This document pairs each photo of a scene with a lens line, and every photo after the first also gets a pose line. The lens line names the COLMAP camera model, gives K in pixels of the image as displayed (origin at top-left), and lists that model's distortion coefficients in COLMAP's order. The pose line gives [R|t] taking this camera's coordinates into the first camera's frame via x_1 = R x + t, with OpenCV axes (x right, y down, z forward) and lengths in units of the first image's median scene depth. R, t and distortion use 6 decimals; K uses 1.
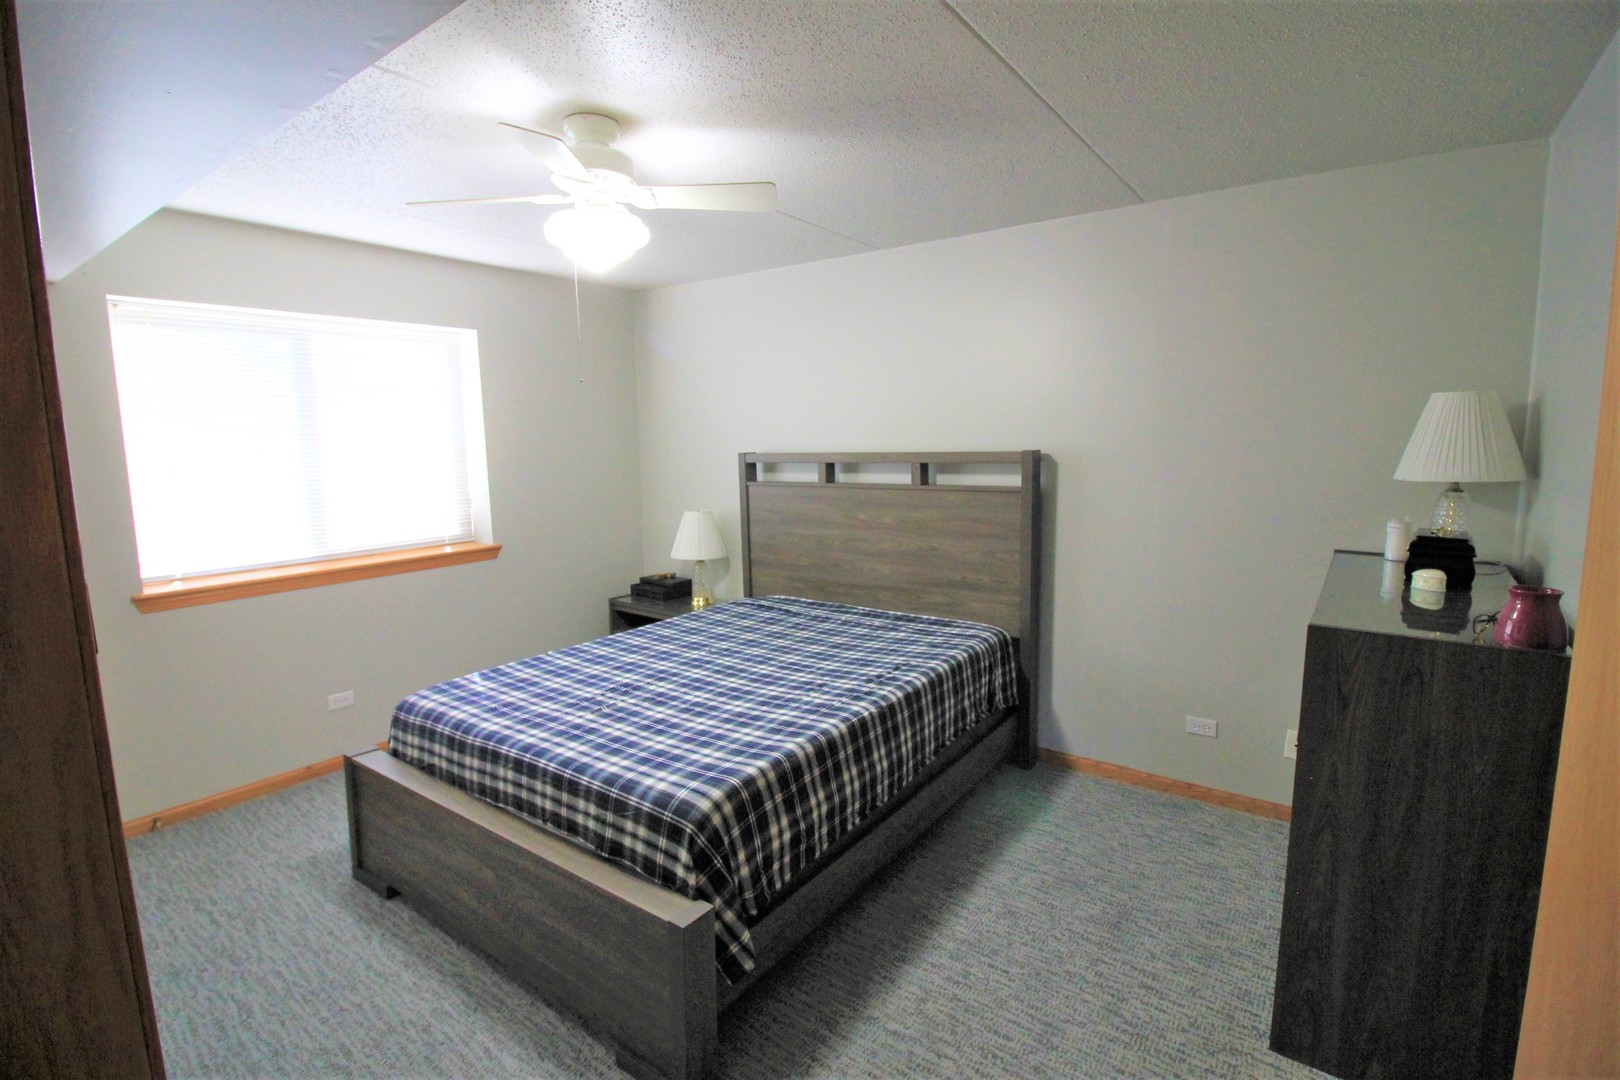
lens RADIAL K [[755.0, 0, 812.2], [0, 755.0, 530.6], [0, 0, 1]] dist [0.001076, -0.013896]
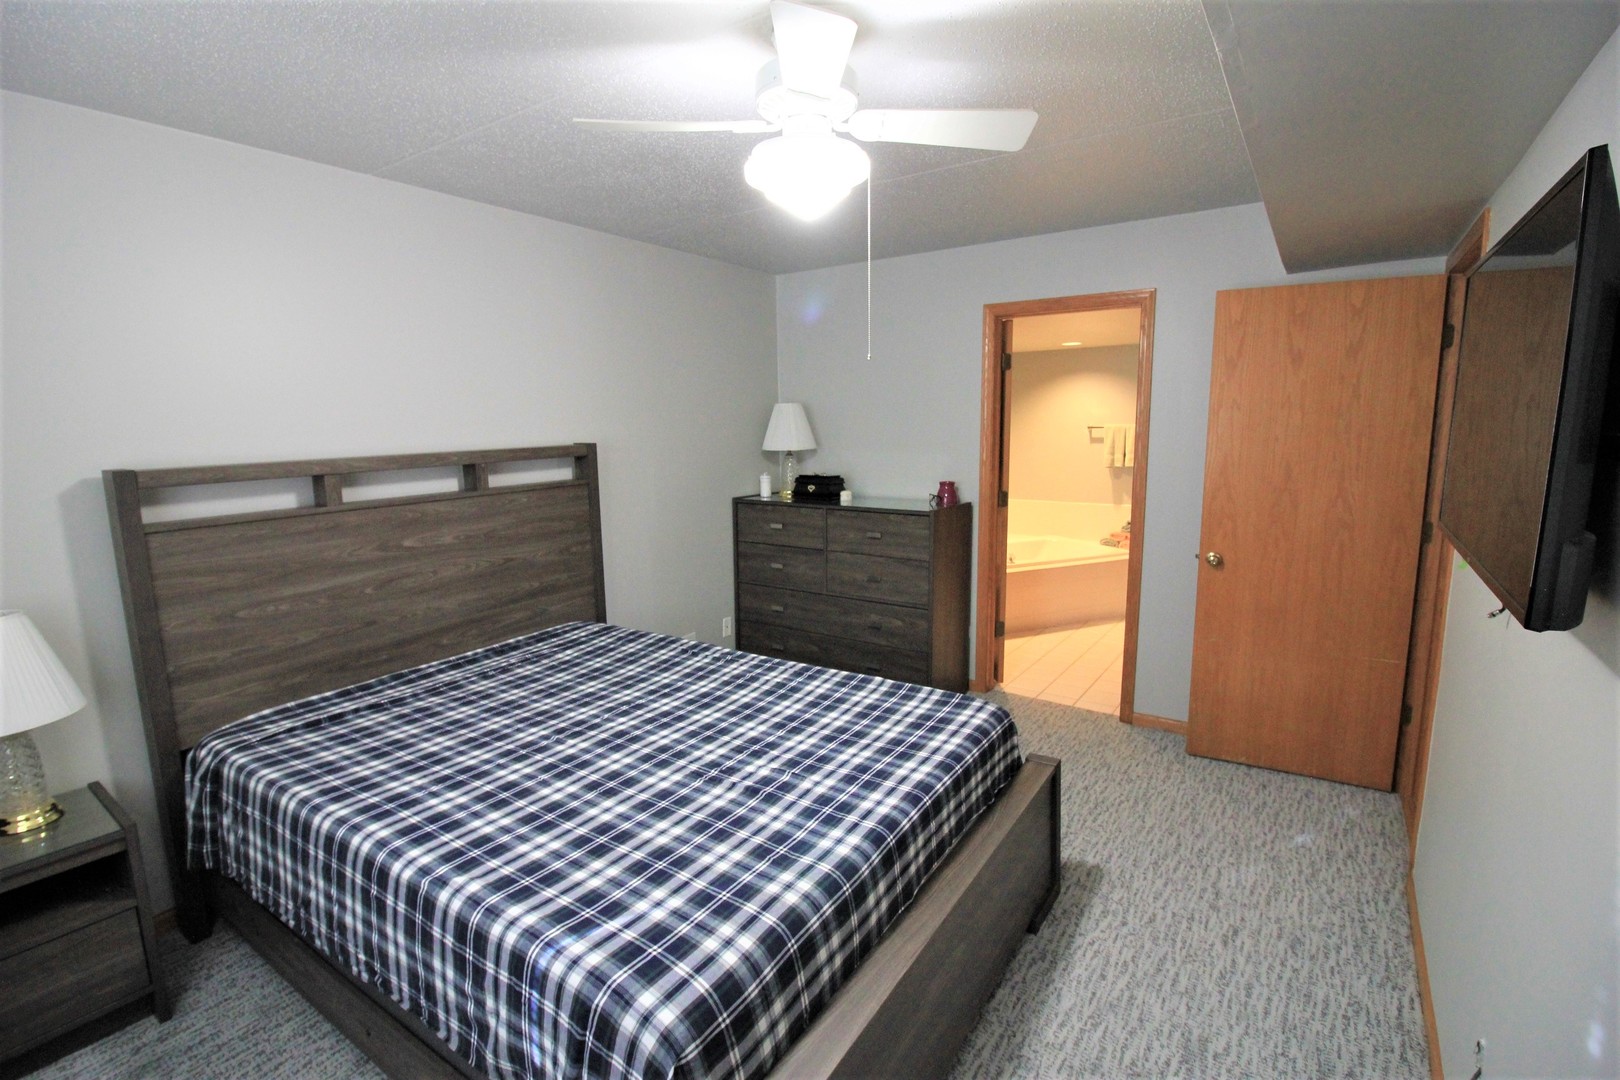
lens RADIAL K [[755.0, 0, 812.2], [0, 755.0, 530.6], [0, 0, 1]] dist [0.001076, -0.013896]
pose [[-0.040164, -0.134241, 0.990134, -0.708104], [0.141951, 0.980117, 0.138641, -0.080645], [-0.989059, 0.146118, -0.020310, 0.665624]]
